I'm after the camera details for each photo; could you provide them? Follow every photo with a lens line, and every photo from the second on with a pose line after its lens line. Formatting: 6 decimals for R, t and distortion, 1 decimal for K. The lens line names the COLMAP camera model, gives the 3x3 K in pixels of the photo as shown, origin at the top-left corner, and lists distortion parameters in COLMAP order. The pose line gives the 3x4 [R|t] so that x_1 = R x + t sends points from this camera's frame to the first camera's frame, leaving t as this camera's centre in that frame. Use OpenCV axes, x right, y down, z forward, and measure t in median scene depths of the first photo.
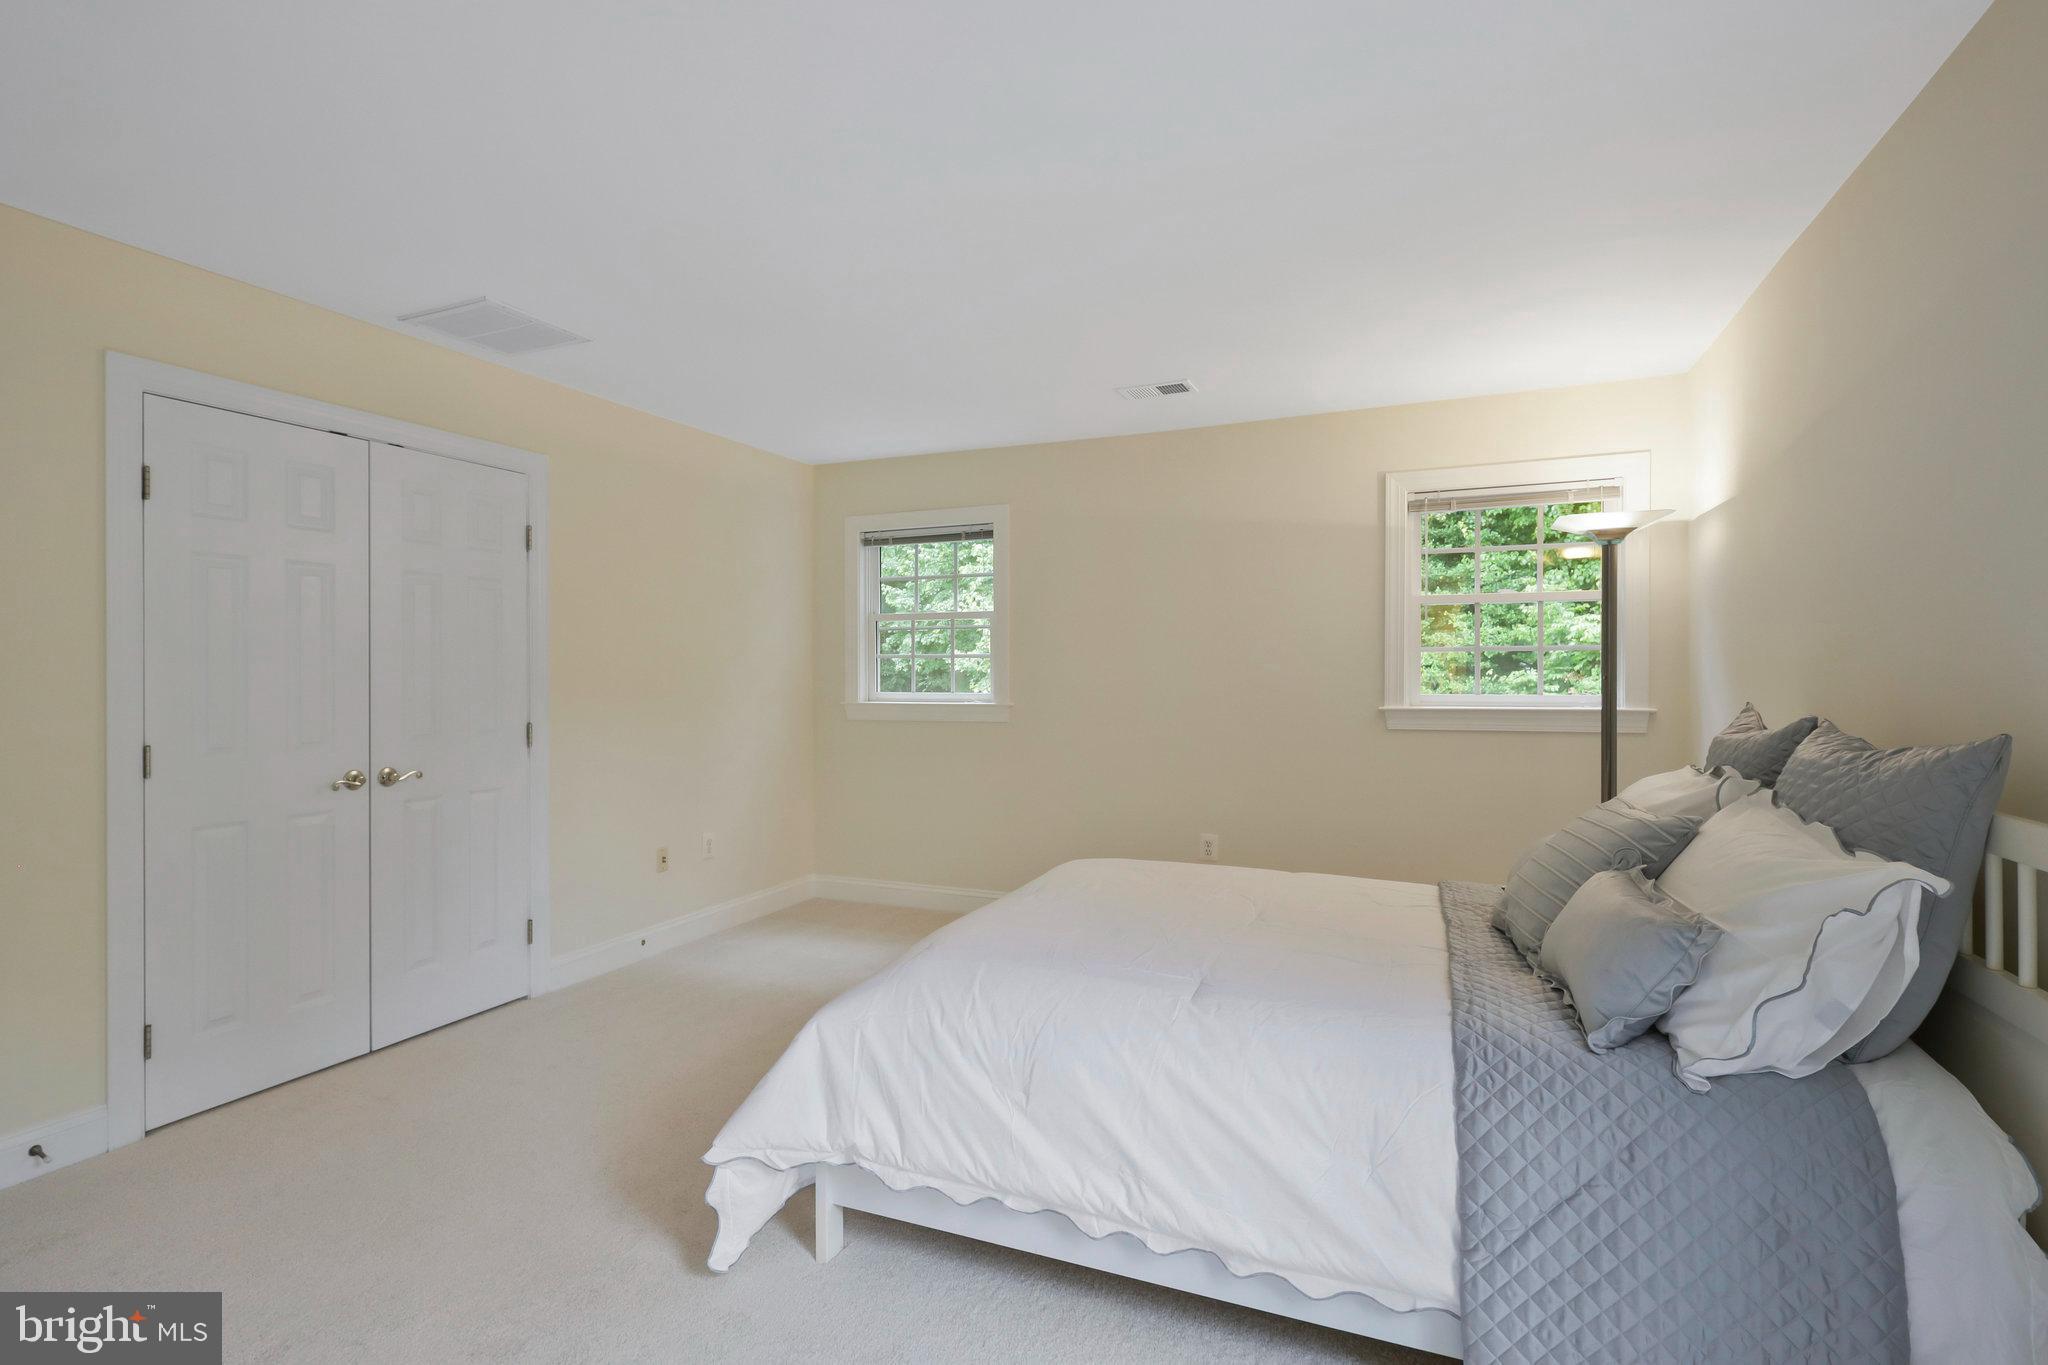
lens RADIAL K [[981.2, 0, 1020.9], [0, 981.2, 673.8], [0, 0, 1]] dist [0.001077, -0.000792]
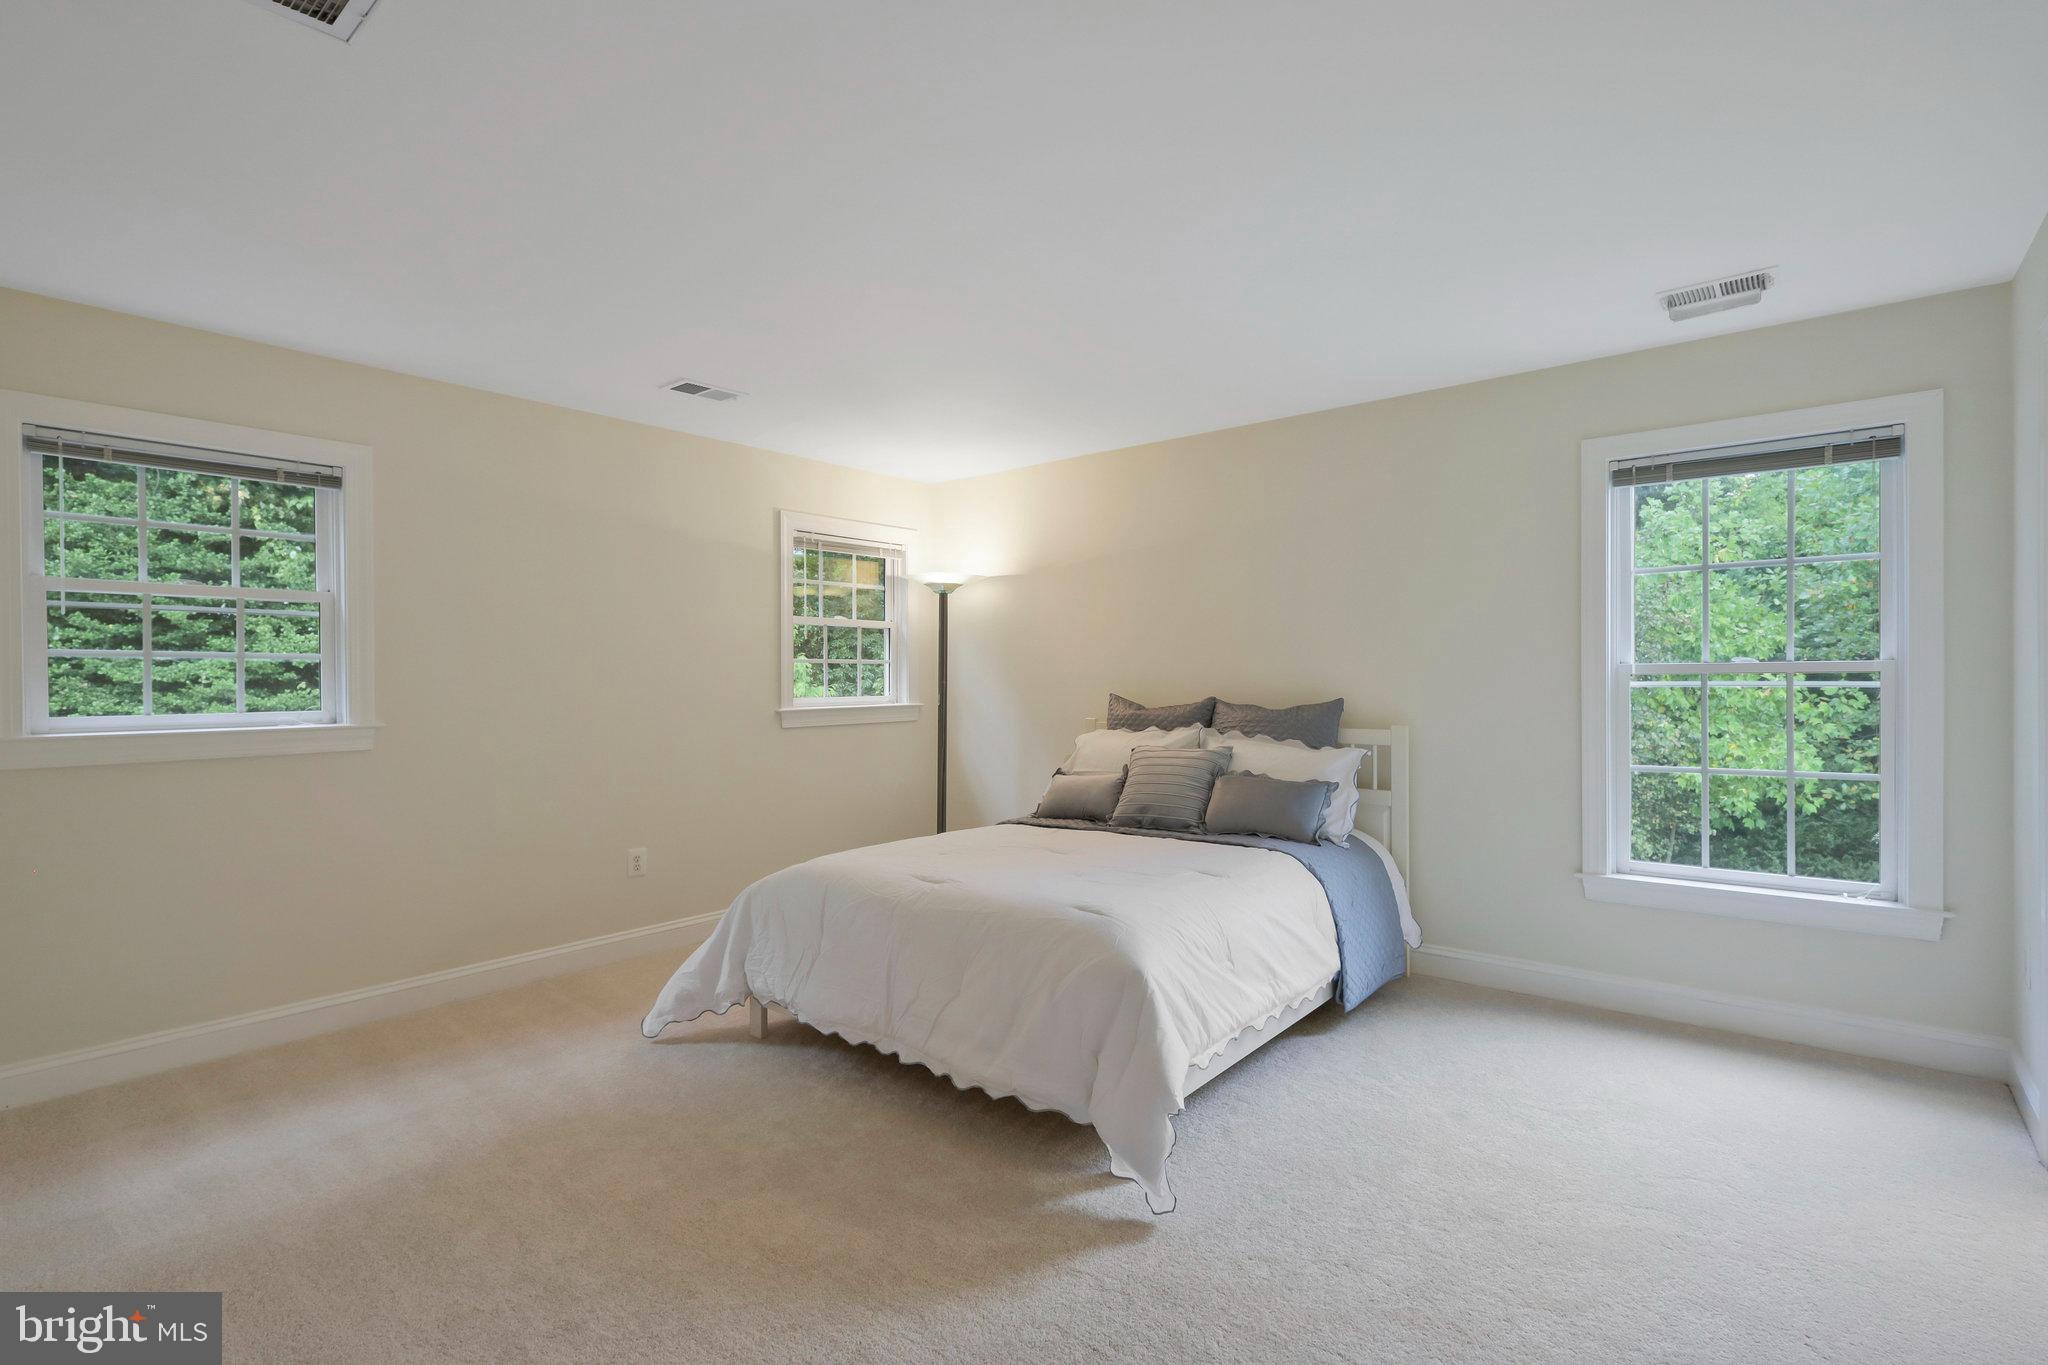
lens RADIAL K [[958.0, 0, 1024.0], [0, 958.0, 682.5], [0, 0, 1]] dist [-0.001403, -0.000937]
pose [[0.281456, -0.001833, 0.959572, -1.595648], [0.010055, 0.999949, -0.001039, 0.015106], [-0.959521, 0.009941, 0.281460, 0.987478]]
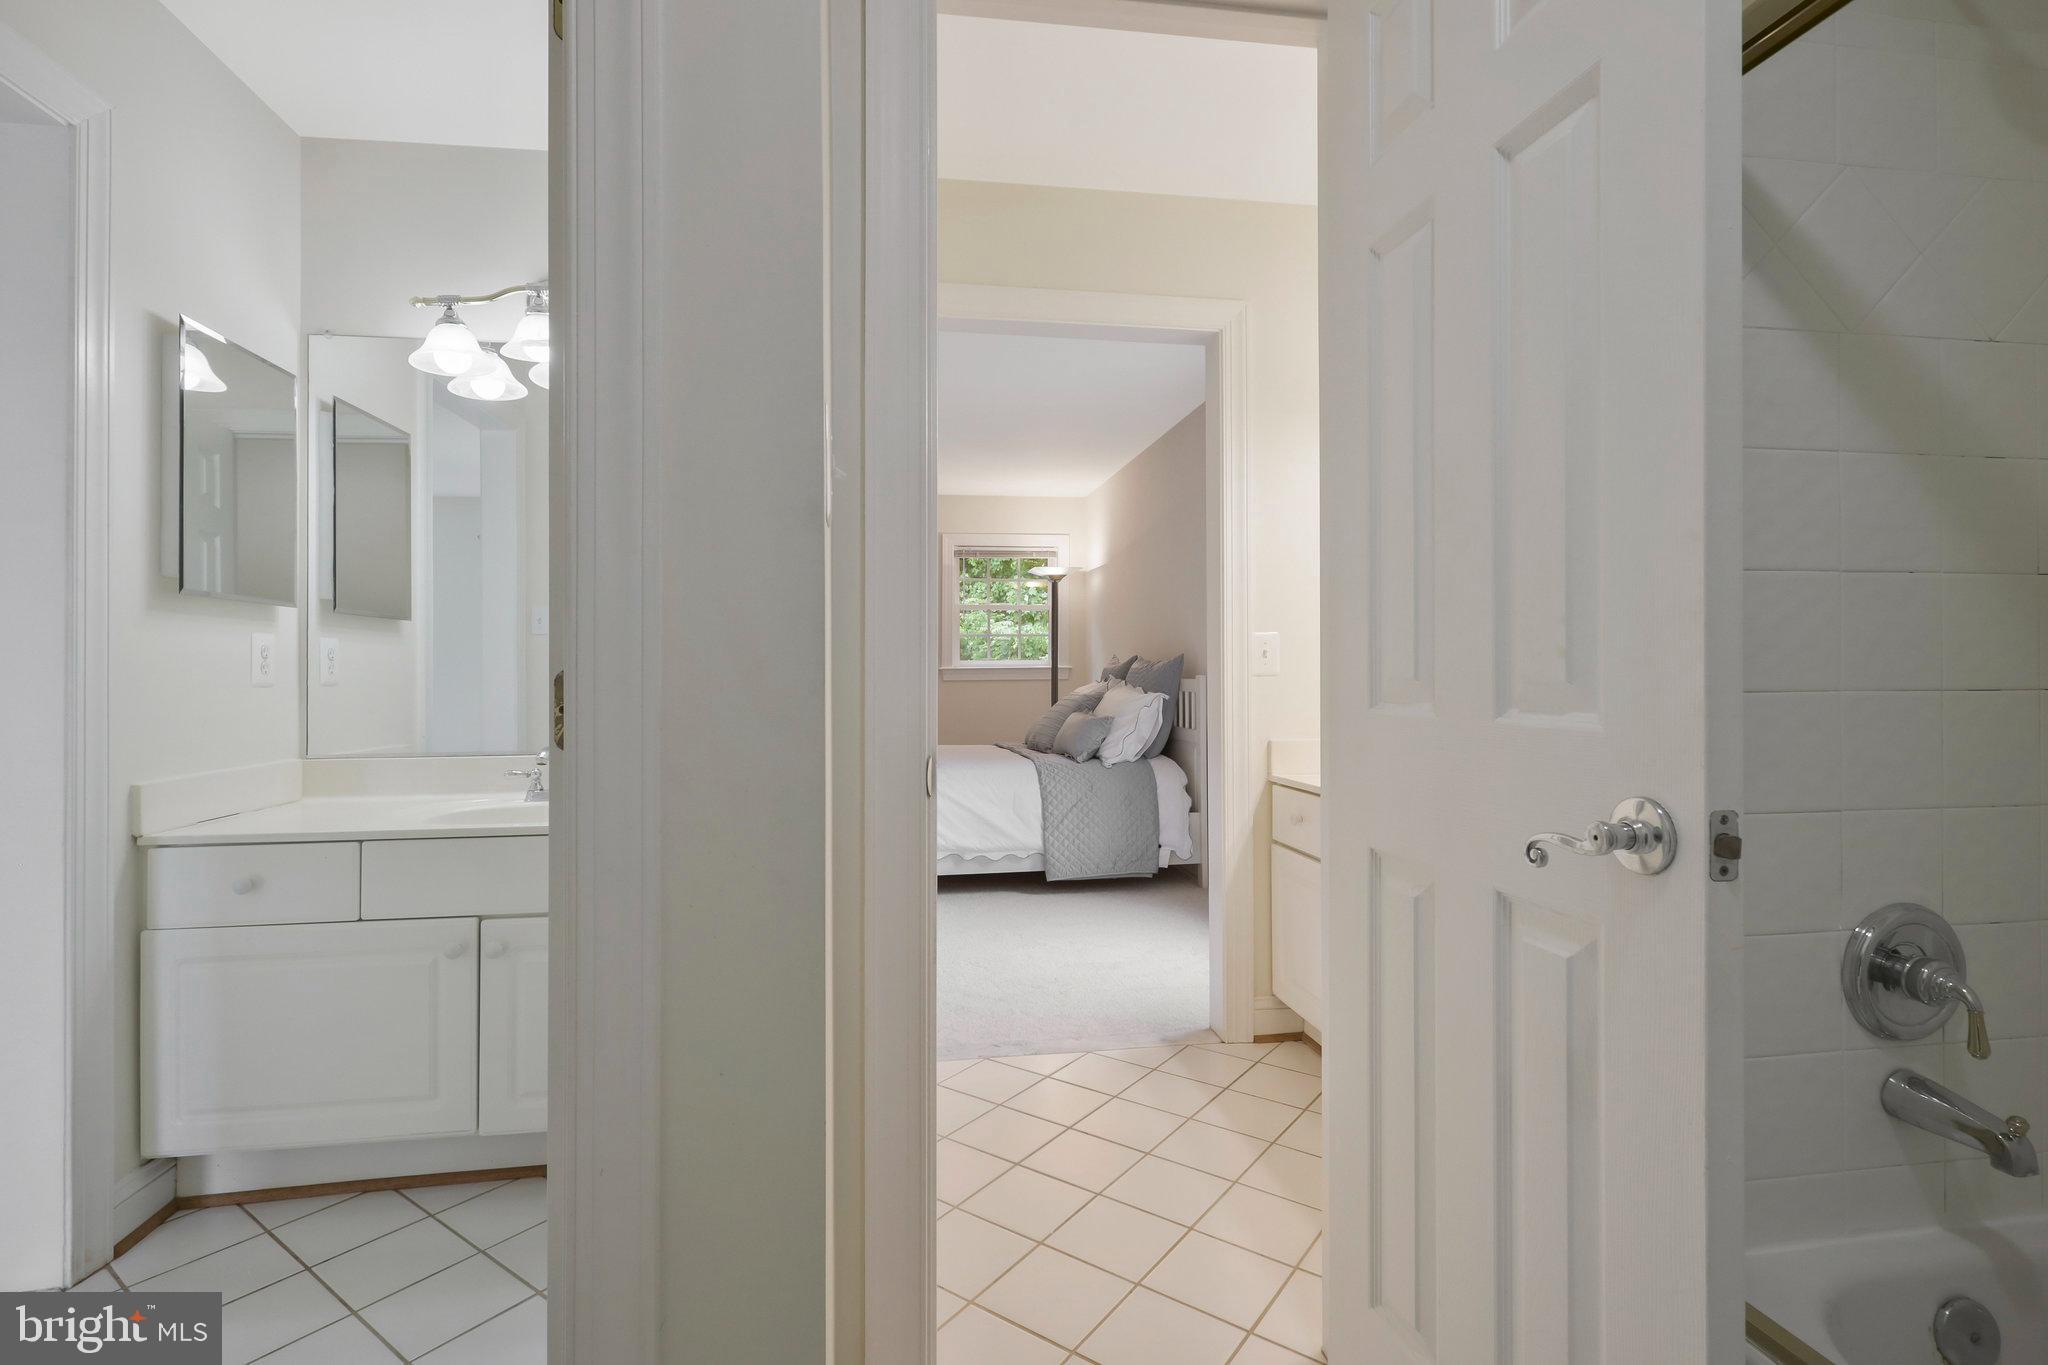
lens RADIAL K [[953.5, 0, 1005.5], [0, 953.5, 673.2], [0, 0, 1]] dist [0.000405, 0.000011]
pose [[0.853417, -0.003250, 0.521219, -1.033837], [0.003587, 0.999994, 0.000361, 0.108545], [-0.521217, 0.001562, 0.853423, -1.253452]]
